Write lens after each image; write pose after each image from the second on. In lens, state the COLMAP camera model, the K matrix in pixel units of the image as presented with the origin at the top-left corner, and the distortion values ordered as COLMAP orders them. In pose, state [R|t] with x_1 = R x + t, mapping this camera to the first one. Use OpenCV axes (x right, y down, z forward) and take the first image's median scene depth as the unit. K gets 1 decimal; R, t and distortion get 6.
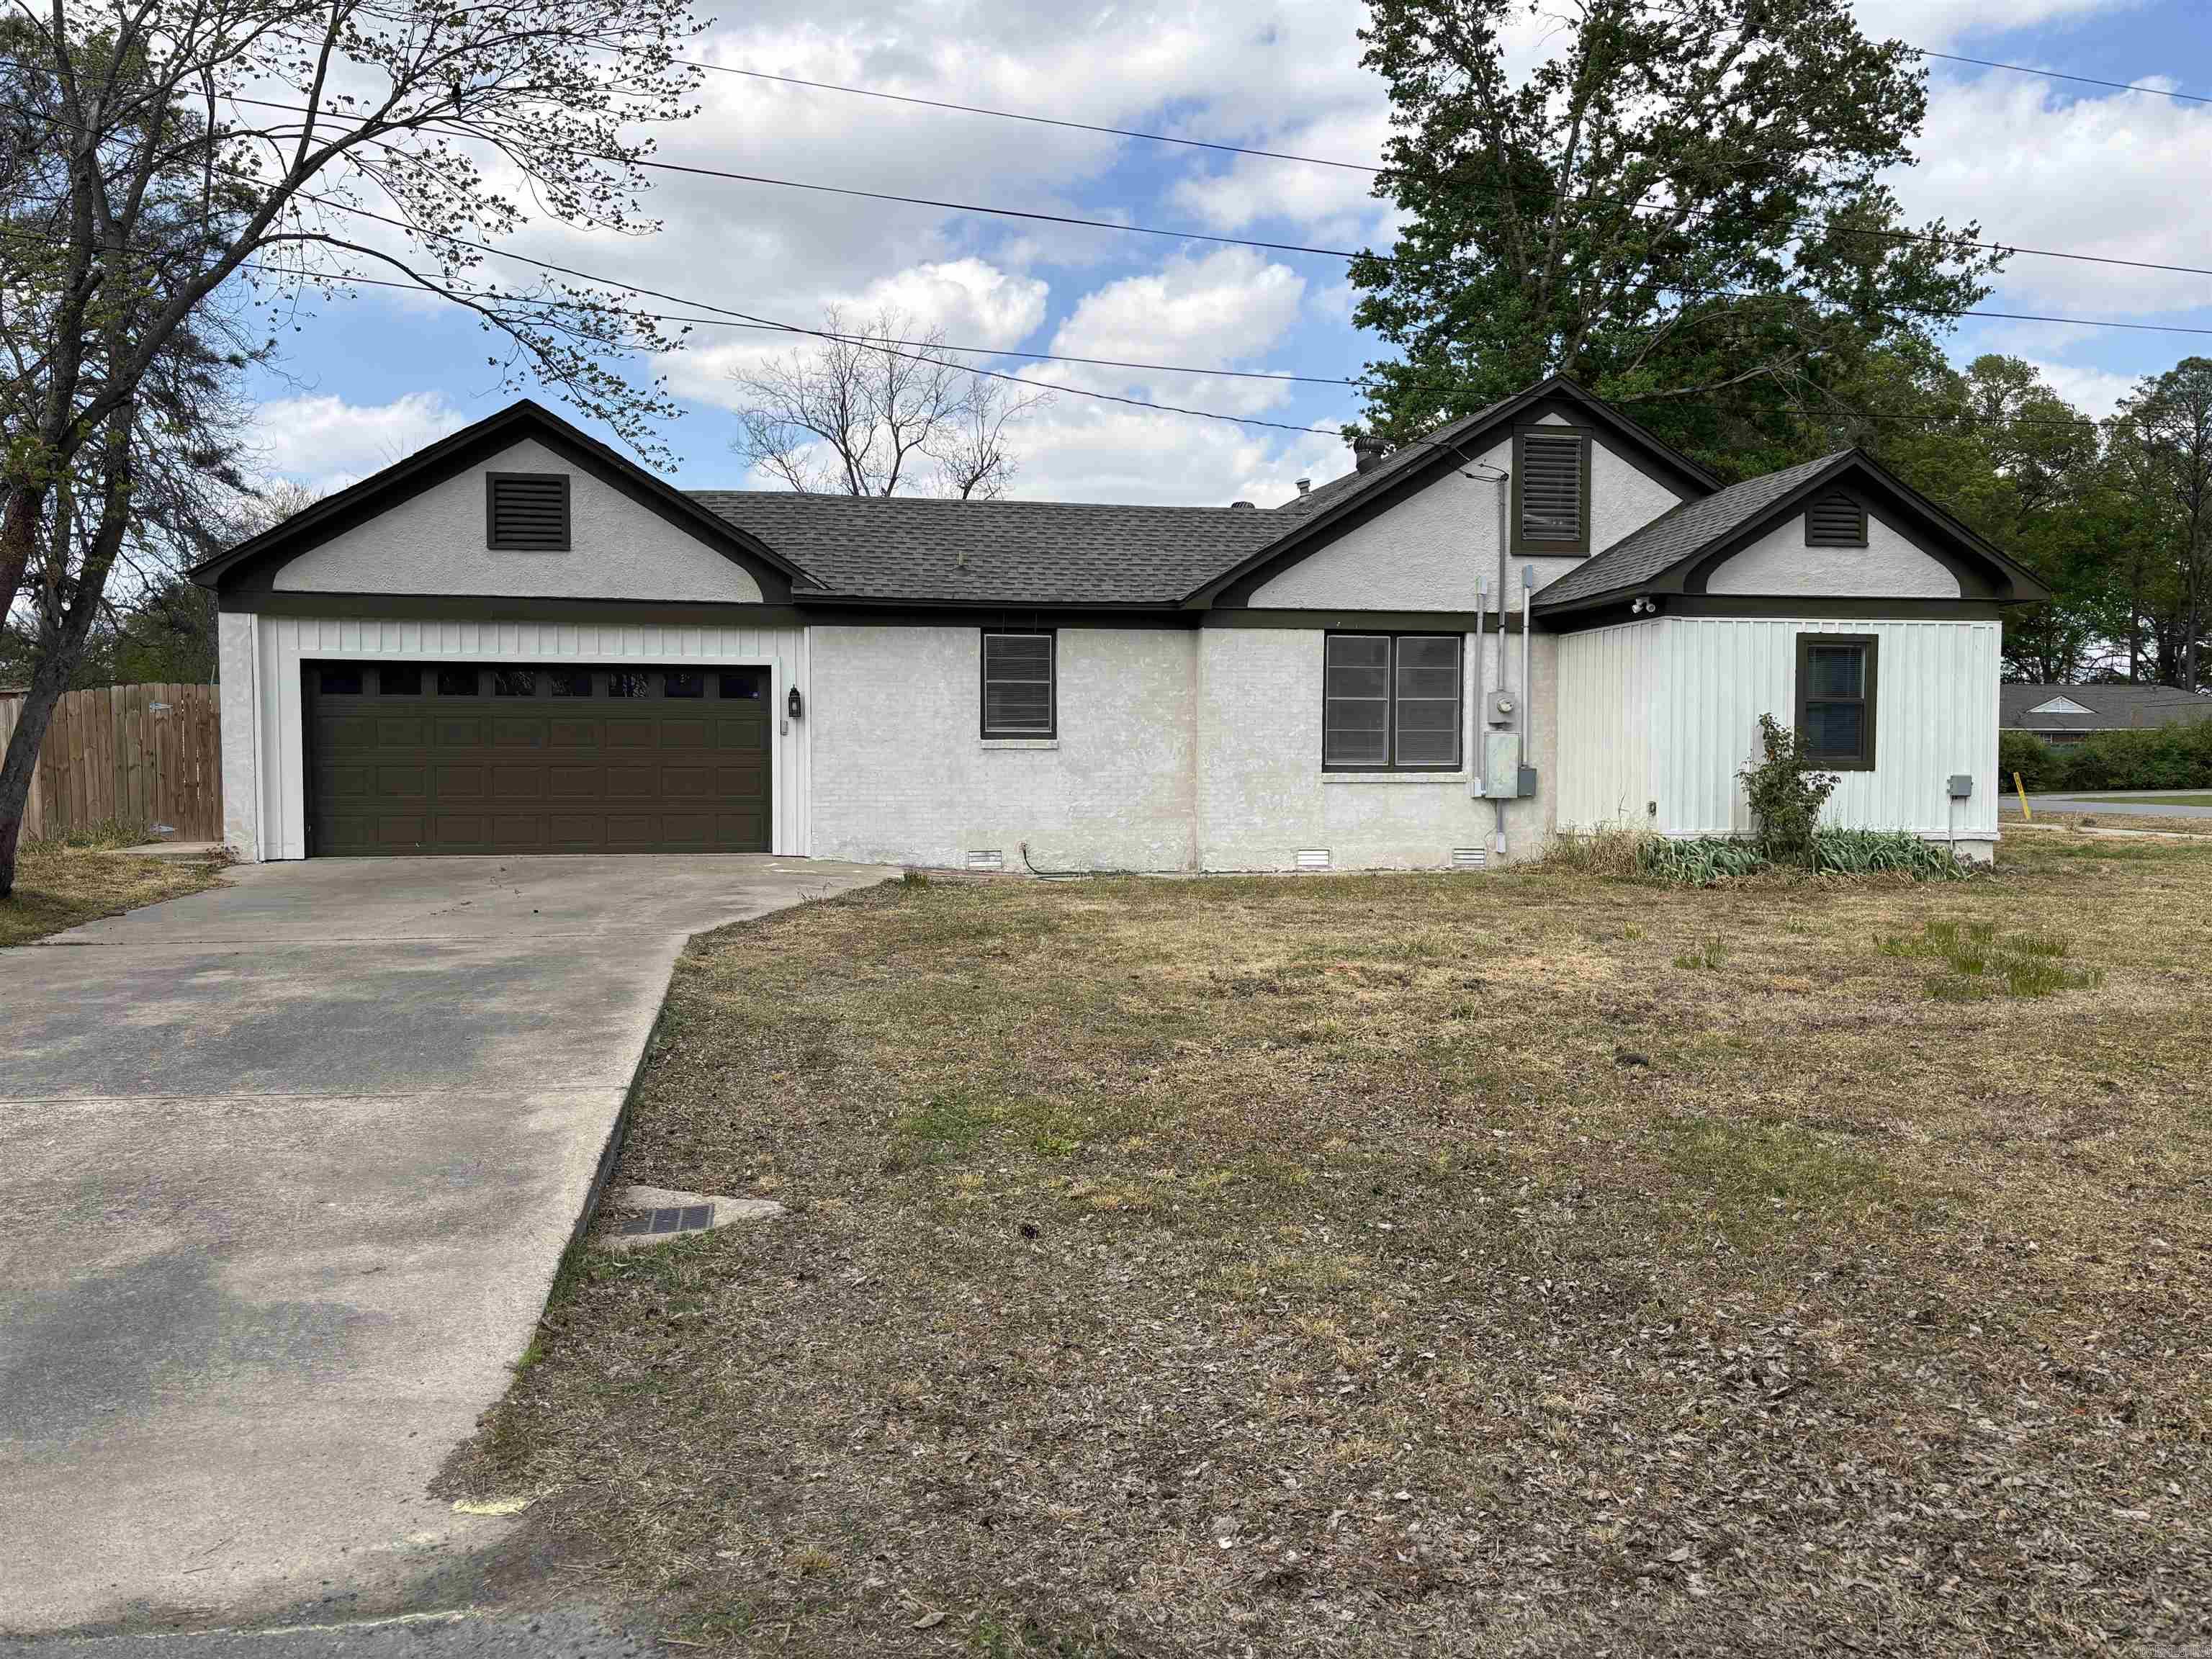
lens RADIAL K [[1680.6, 0, 1104.0], [0, 1680.6, 832.6], [0, 0, 1]] dist [0.130182, -0.184621]
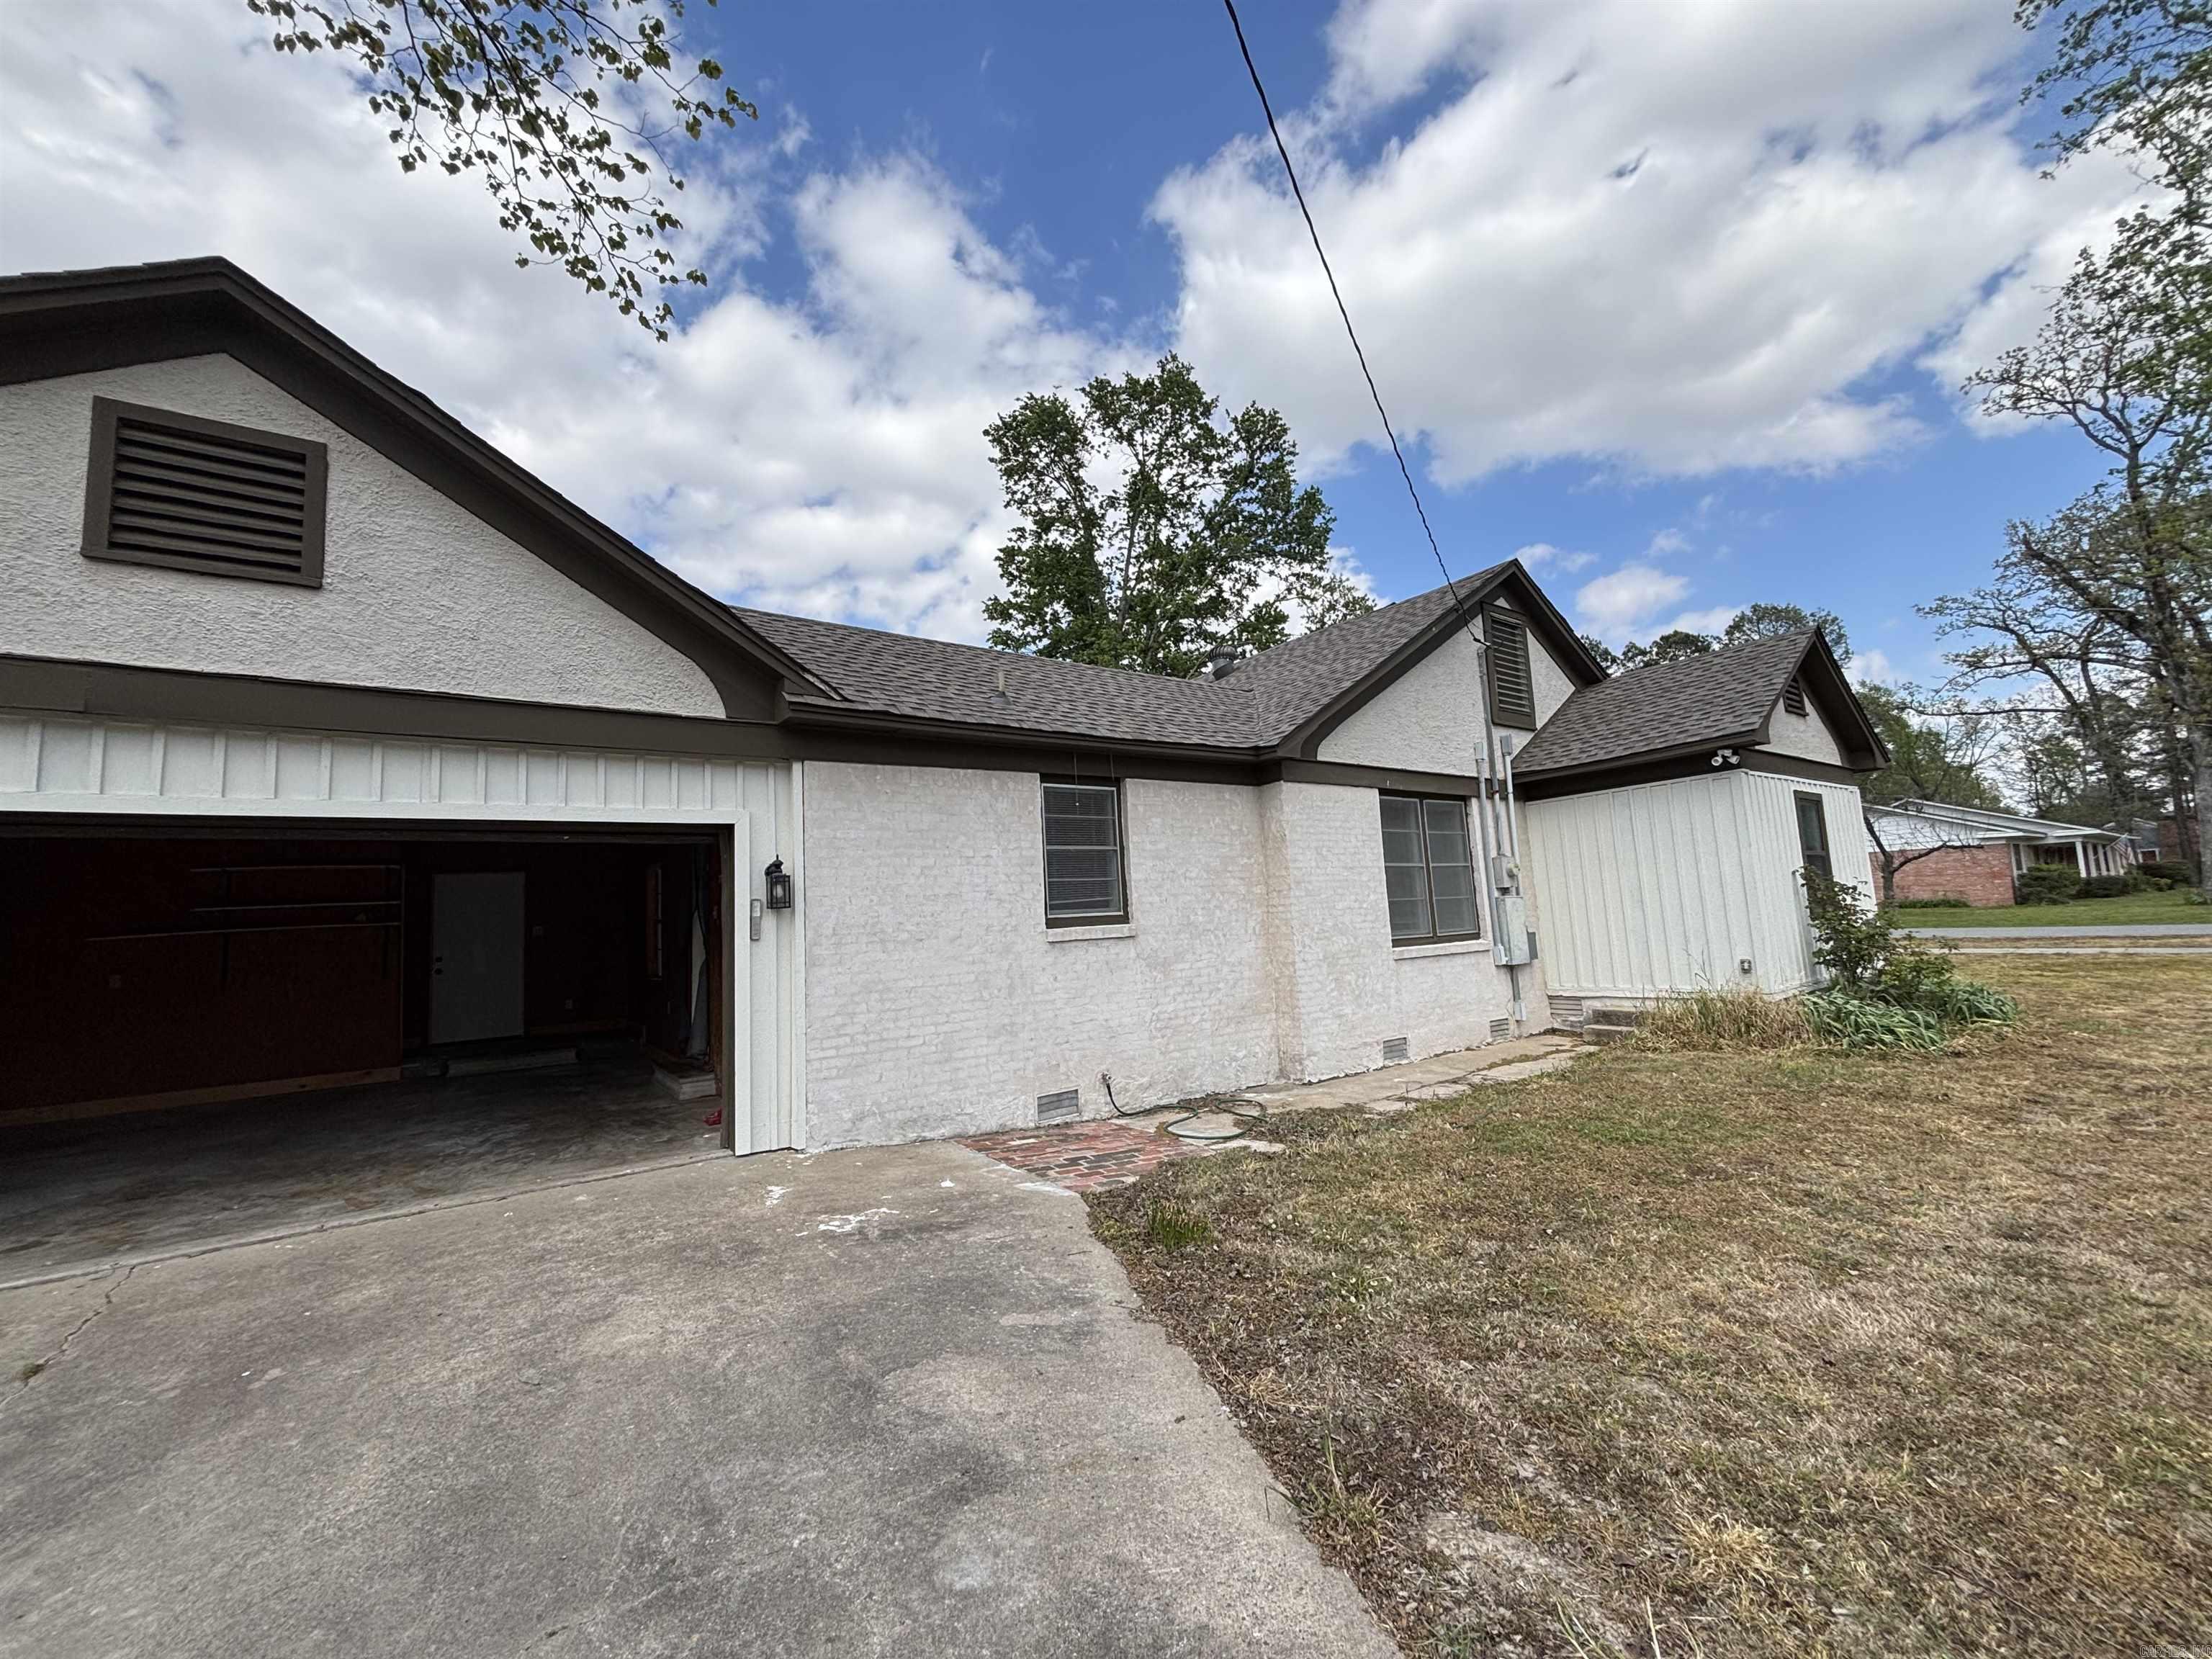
lens RADIAL K [[893.3, 0, 1103.5], [0, 893.3, 836.8], [0, 0, 1]] dist [0.014434, -0.000231]
pose [[0.912241, -0.008114, 0.409574, -0.199746], [0.069095, 0.988528, -0.134310, -0.041218], [-0.403786, 0.150823, 0.902336, 0.635709]]
